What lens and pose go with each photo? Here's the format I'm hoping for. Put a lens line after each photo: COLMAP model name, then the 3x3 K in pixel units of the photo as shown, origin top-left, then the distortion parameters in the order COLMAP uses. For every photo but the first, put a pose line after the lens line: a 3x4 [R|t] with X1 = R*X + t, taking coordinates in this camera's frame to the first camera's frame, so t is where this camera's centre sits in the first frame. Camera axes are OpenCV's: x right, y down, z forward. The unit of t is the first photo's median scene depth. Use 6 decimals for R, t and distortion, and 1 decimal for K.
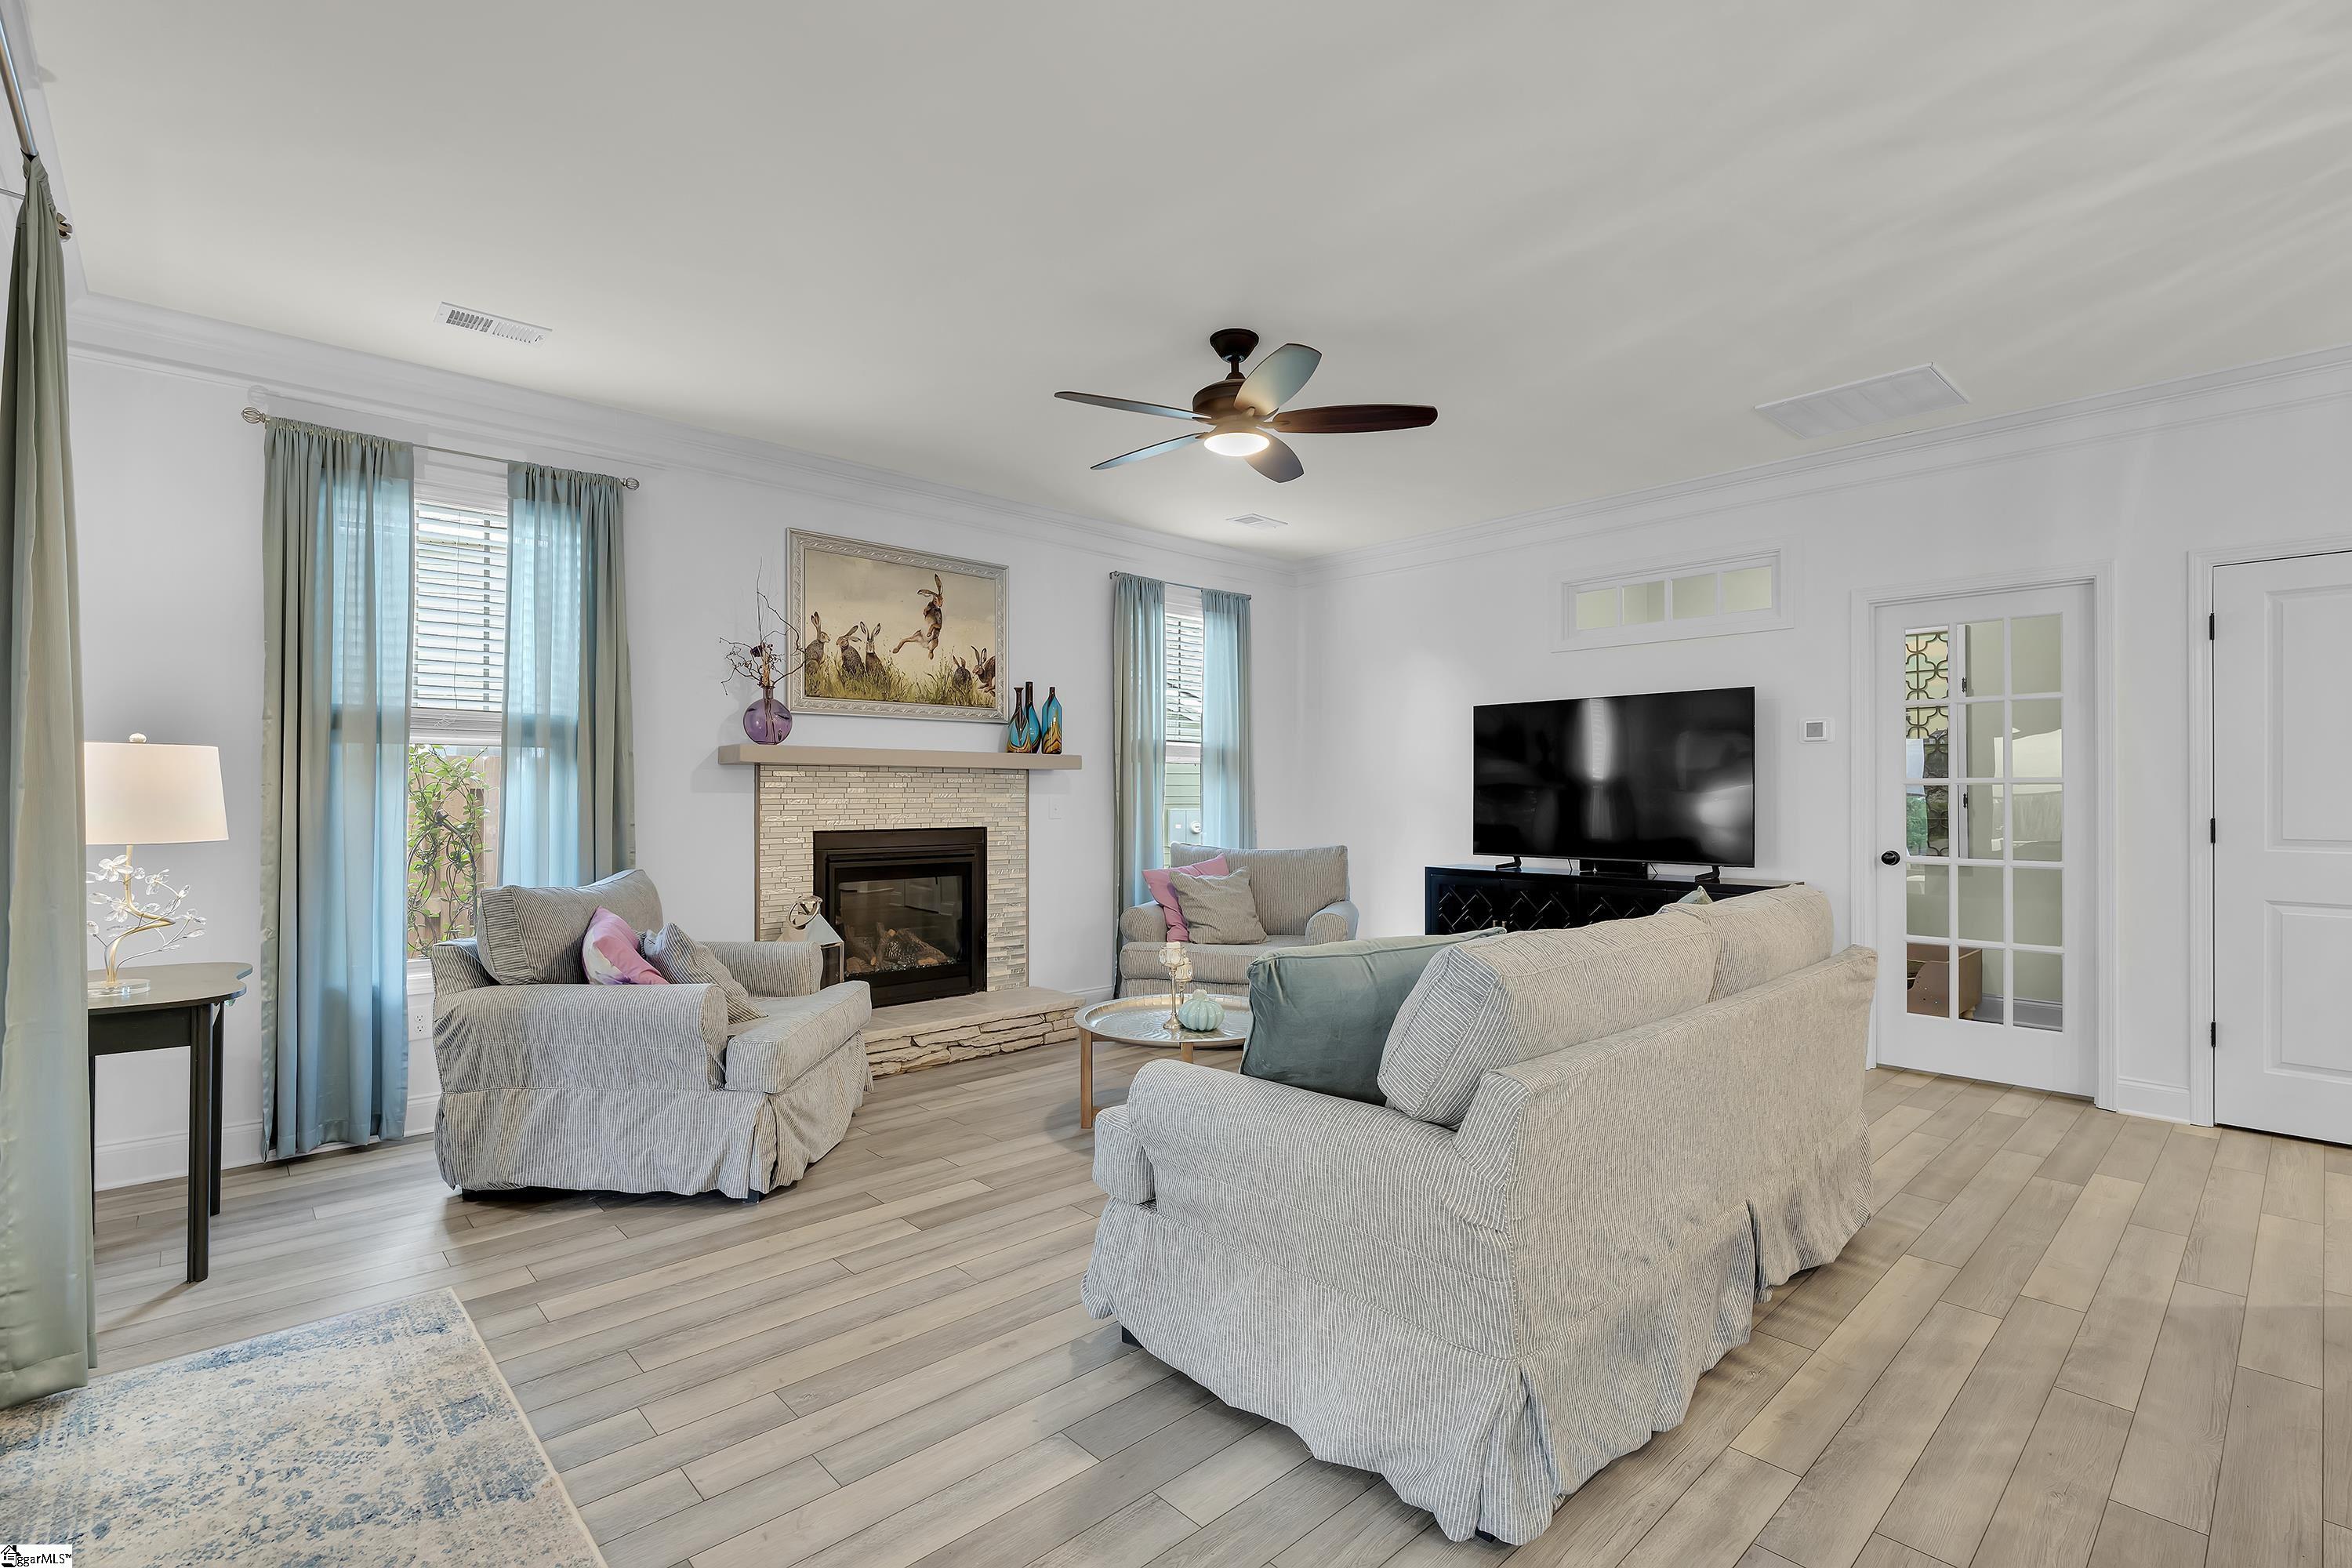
lens RADIAL K [[1074.6, 0, 1176.0], [0, 1074.6, 784.0], [0, 0, 1]] dist [-0.000829, -0.000640]
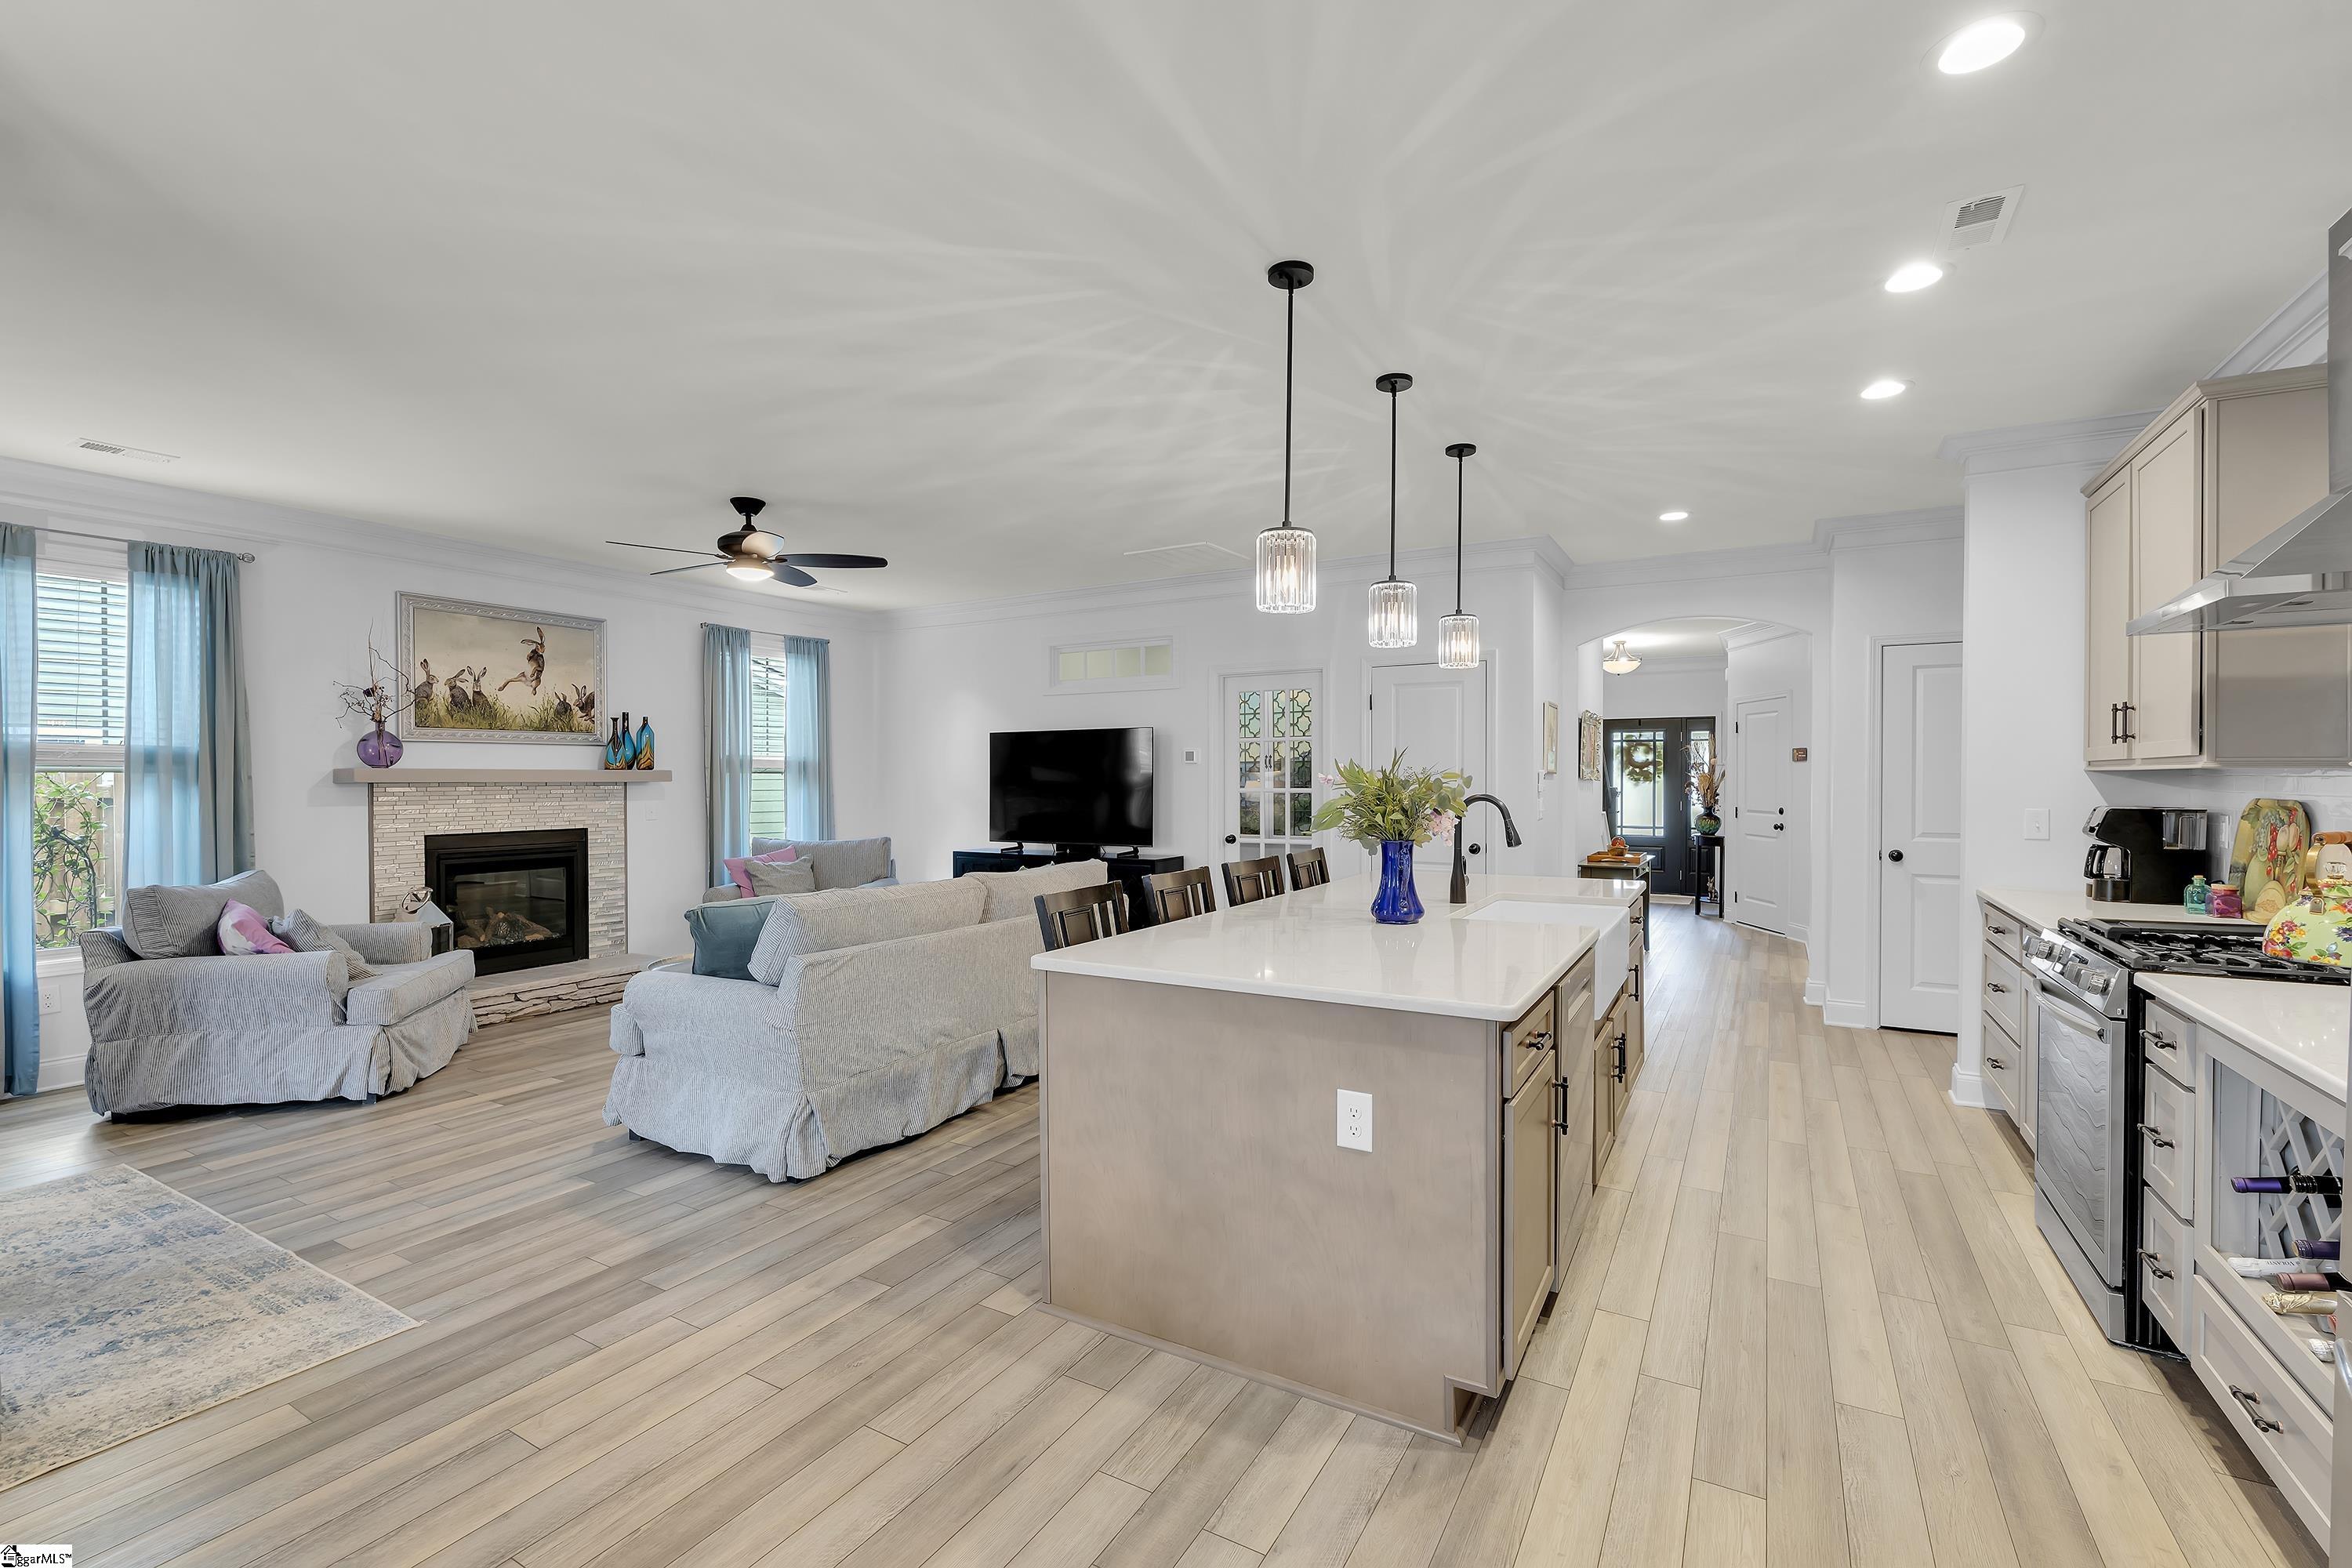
lens RADIAL K [[1019.9, 0, 1176.0], [0, 1019.9, 784.0], [0, 0, 1]] dist [-0.003235, -0.000282]
pose [[0.955926, -0.004590, 0.293572, 0.176545], [0.000305, 0.999893, 0.014638, -0.038558], [-0.293607, -0.013903, 0.955825, -0.453500]]
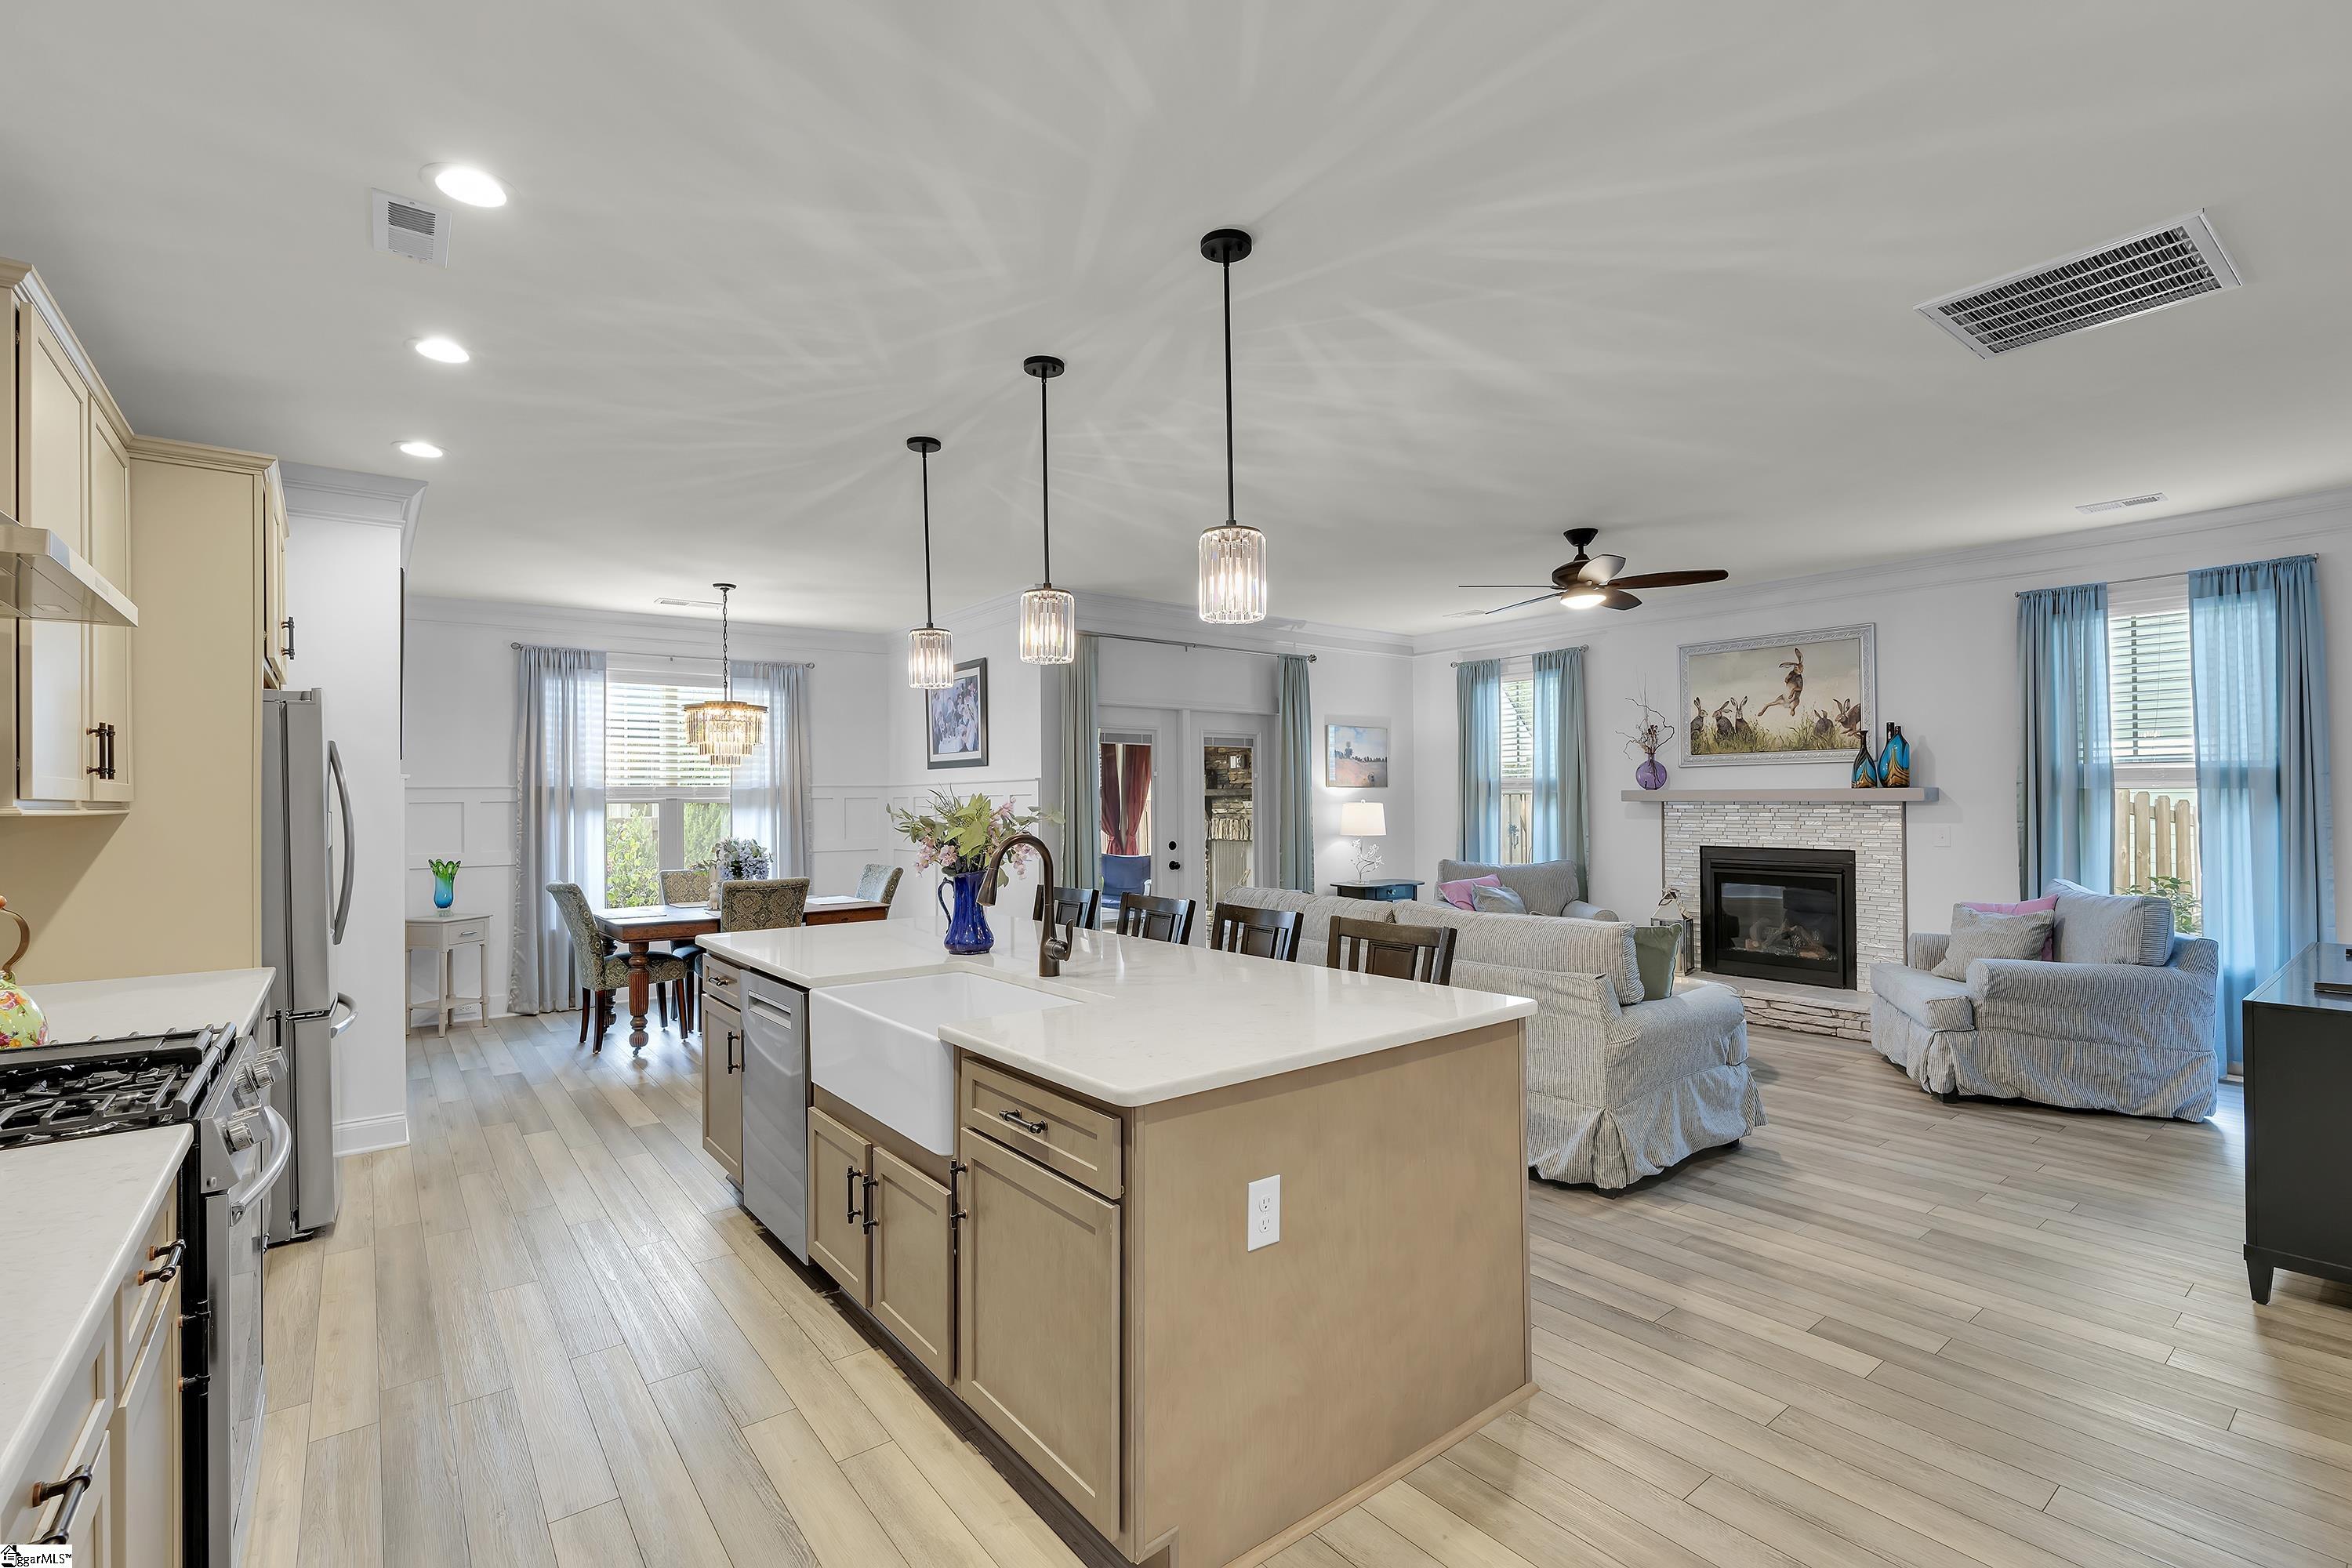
lens RADIAL K [[1051.2, 0, 1176.0], [0, 1051.2, 784.0], [0, 0, 1]] dist [0.000768, 0.000684]
pose [[-0.082421, -0.013136, -0.996511, 1.383834], [0.016133, 0.999765, -0.014514, -0.037123], [0.996467, -0.017273, -0.082190, 0.476977]]
